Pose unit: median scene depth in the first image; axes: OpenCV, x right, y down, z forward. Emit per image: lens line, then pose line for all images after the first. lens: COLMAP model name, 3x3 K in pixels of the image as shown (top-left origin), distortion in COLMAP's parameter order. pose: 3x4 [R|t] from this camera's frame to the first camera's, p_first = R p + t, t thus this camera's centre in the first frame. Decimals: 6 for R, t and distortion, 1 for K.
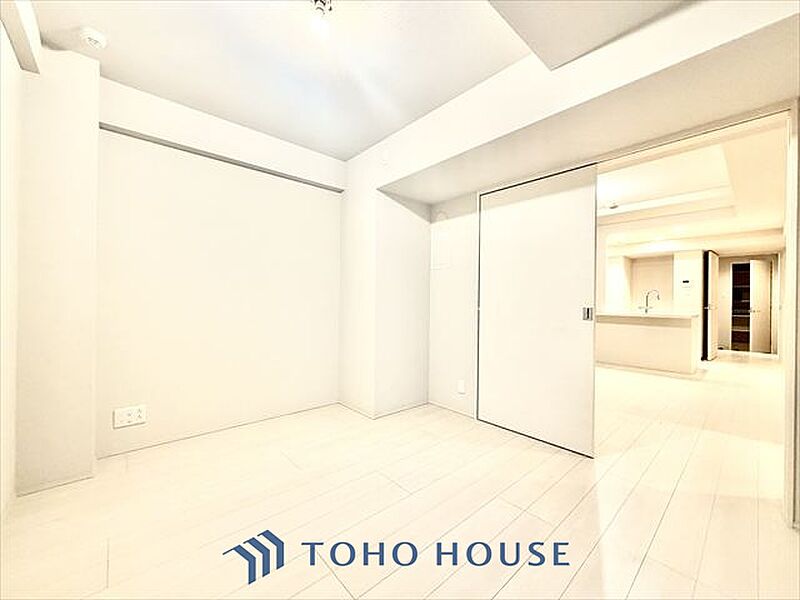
lens RADIAL K [[319.5, 0, 400.1], [0, 319.5, 299.9], [0, 0, 1]] dist [0.001976, -0.000031]
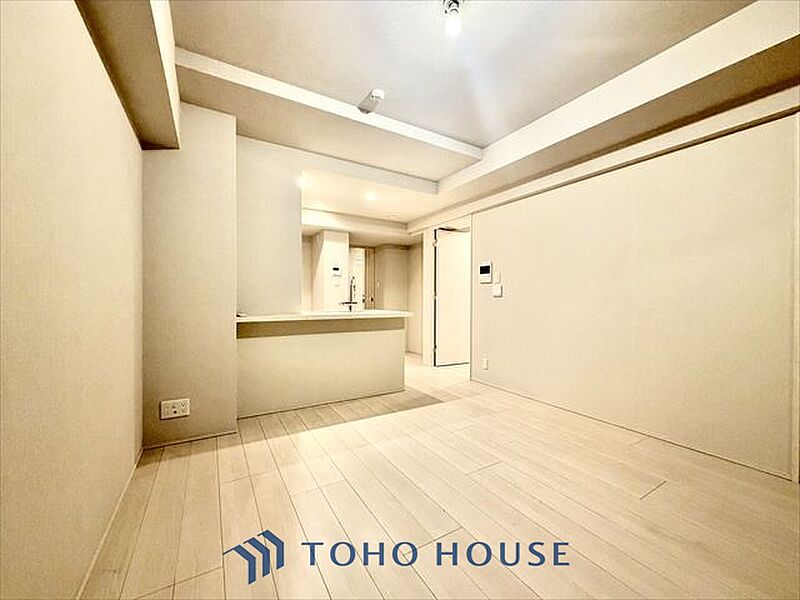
lens RADIAL K [[319.5, 0, 393.5], [0, 319.5, 299.5], [0, 0, 1]] dist [0.001976, -0.000031]
pose [[0.197090, -0.017724, 0.980225, 0.114928], [-0.000331, 0.999835, 0.018145, 0.003486], [-0.980385, -0.003901, 0.197052, 0.594632]]
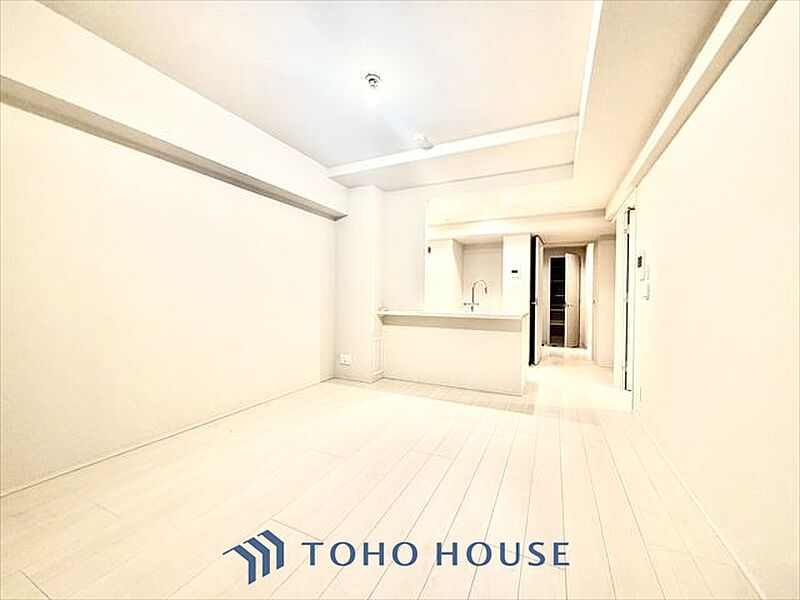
lens RADIAL K [[319.5, 0, 402.2], [0, 319.5, 300.0], [0, 0, 1]] dist [0.001976, -0.000031]
pose [[0.922188, -0.007804, 0.386662, 0.258837], [0.002496, 0.999896, 0.014226, 0.003132], [-0.386733, -0.012154, 0.922112, 0.297264]]
